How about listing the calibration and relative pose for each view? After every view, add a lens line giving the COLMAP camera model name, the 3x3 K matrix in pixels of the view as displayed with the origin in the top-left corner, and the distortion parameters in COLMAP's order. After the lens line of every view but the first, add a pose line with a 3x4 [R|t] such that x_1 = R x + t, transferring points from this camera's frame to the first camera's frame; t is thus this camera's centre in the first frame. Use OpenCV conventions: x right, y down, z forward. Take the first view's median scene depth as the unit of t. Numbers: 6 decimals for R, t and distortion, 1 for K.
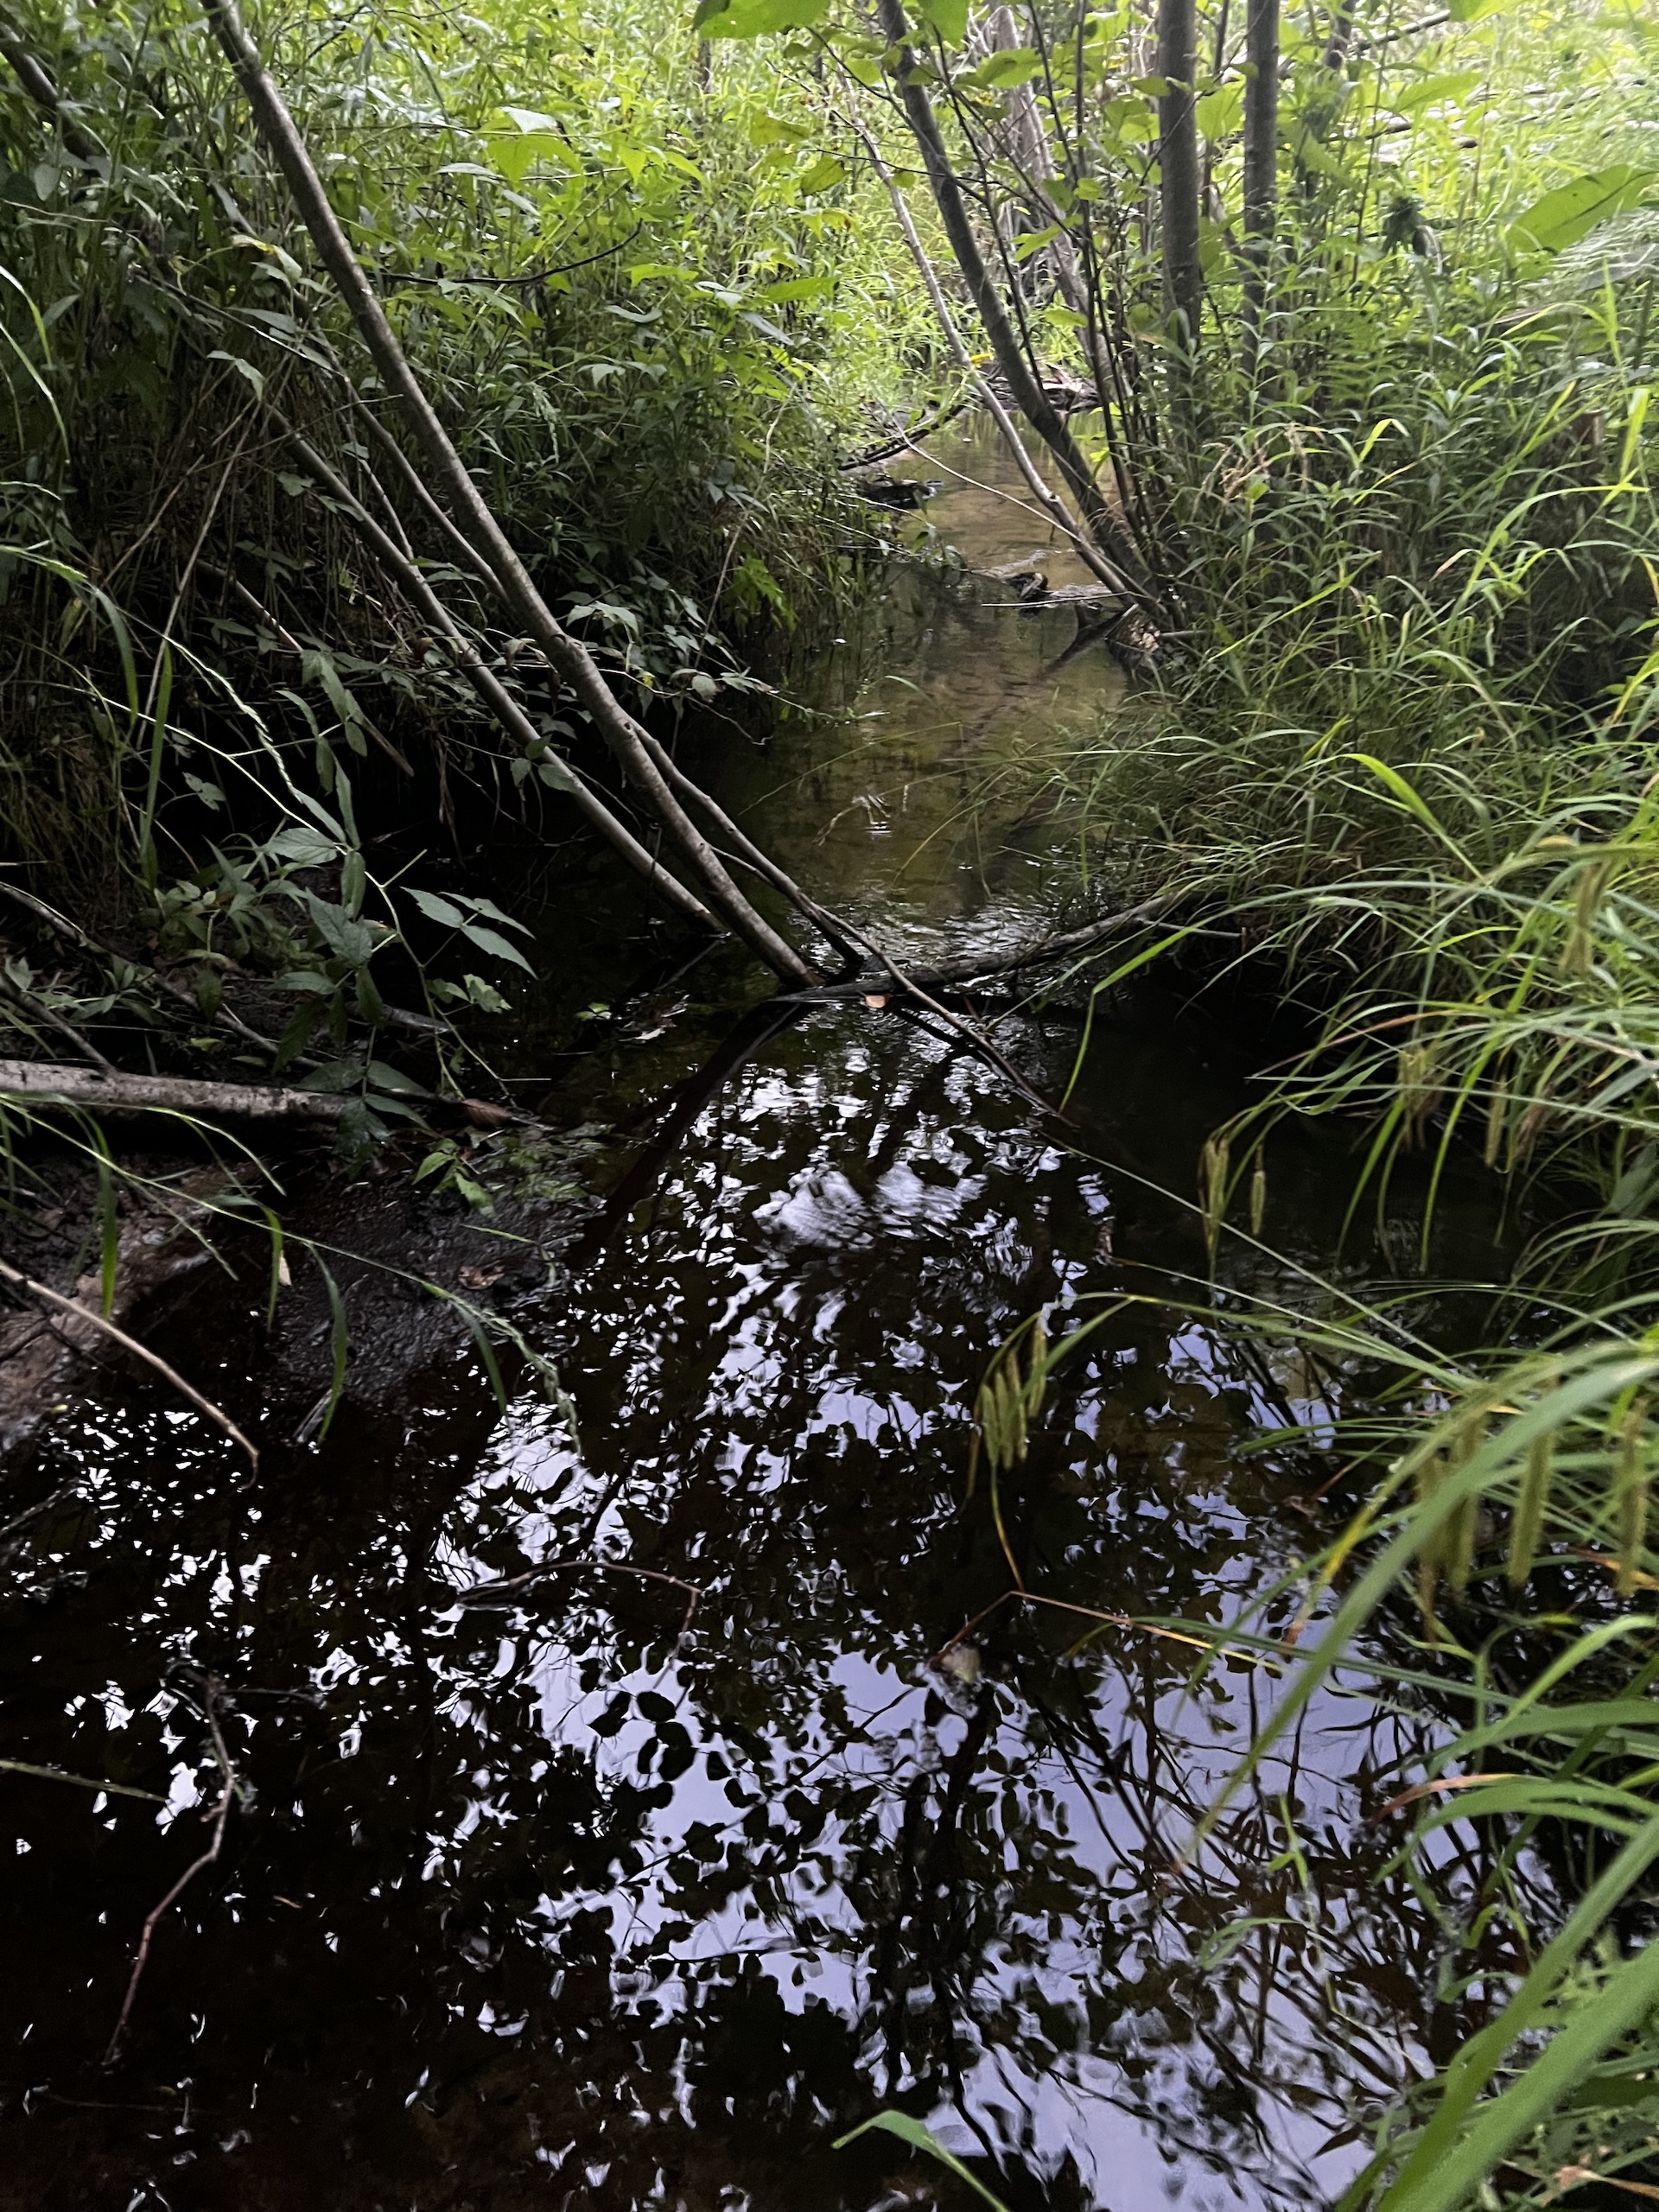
lens RADIAL K [[1691.9, 0, 835.6], [0, 1691.9, 1103.9], [0, 0, 1]] dist [0.071552, -0.040768]
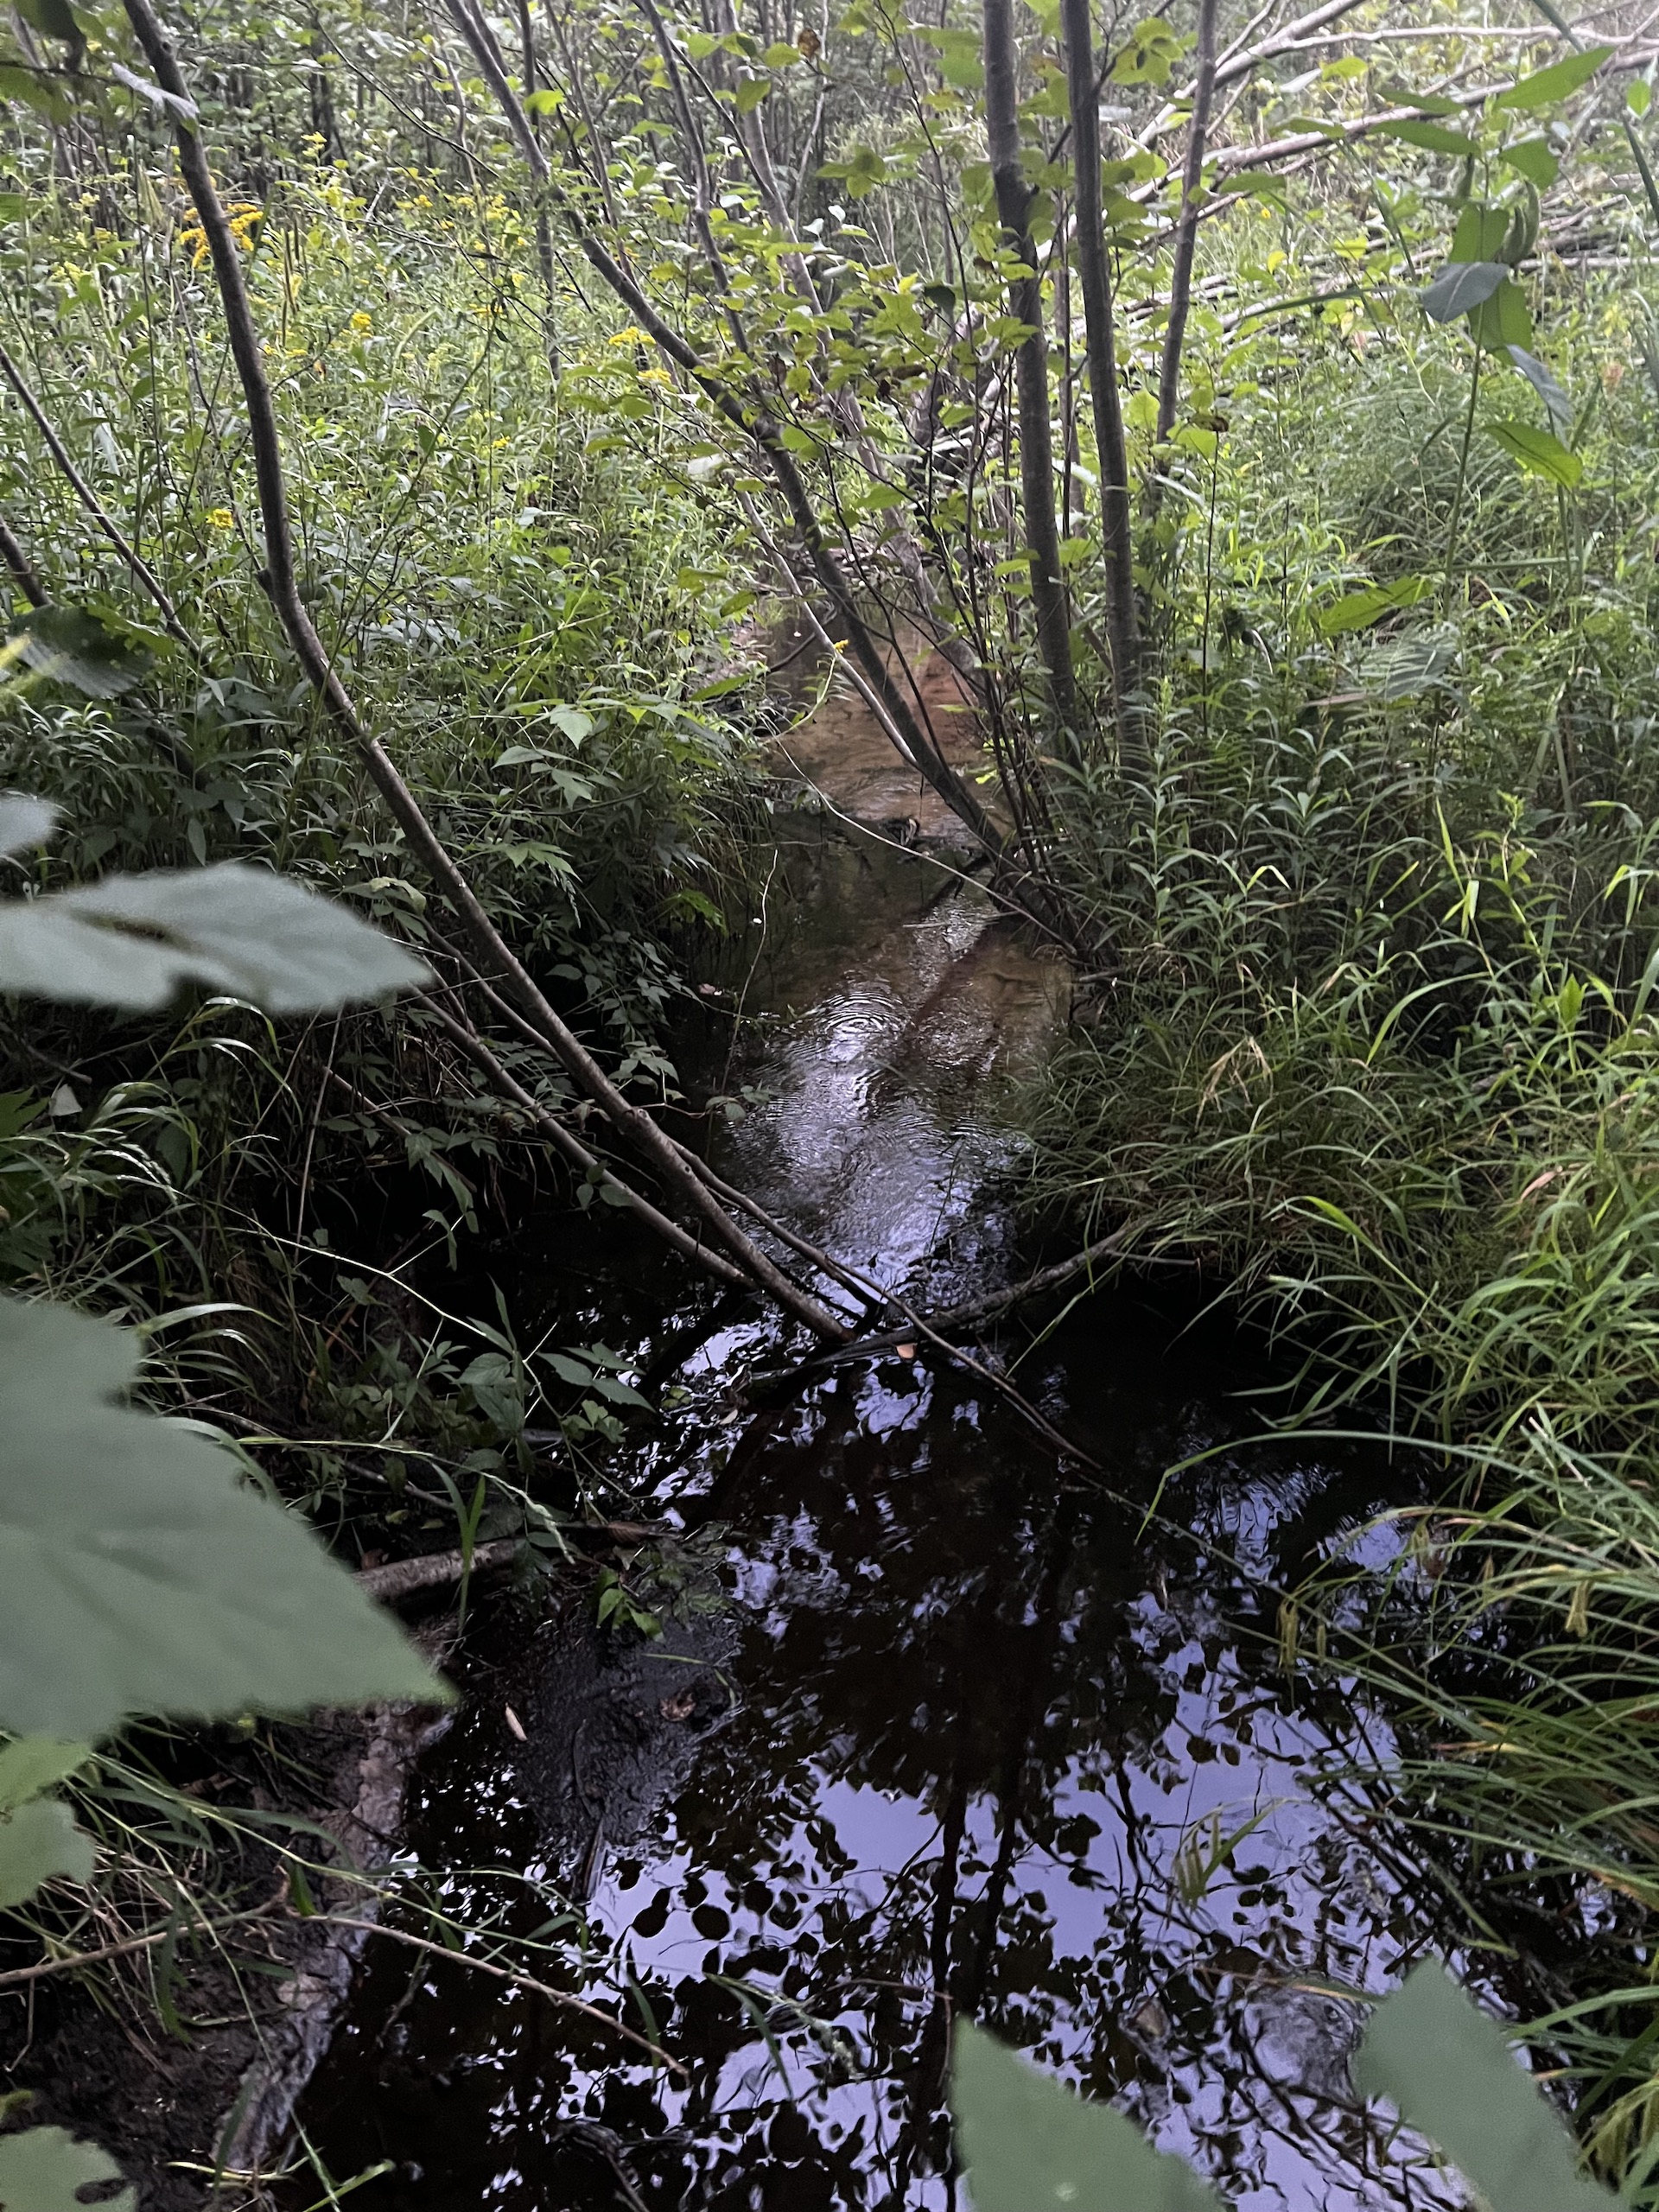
lens RADIAL K [[1691.9, 0, 822.6], [0, 1691.9, 1111.9], [0, 0, 1]] dist [0.071552, -0.040768]
pose [[0.988479, -0.115066, 0.098327, -0.113794], [0.115768, 0.993275, -0.001449, -0.202749], [-0.097499, 0.012815, 0.995153, -0.161287]]
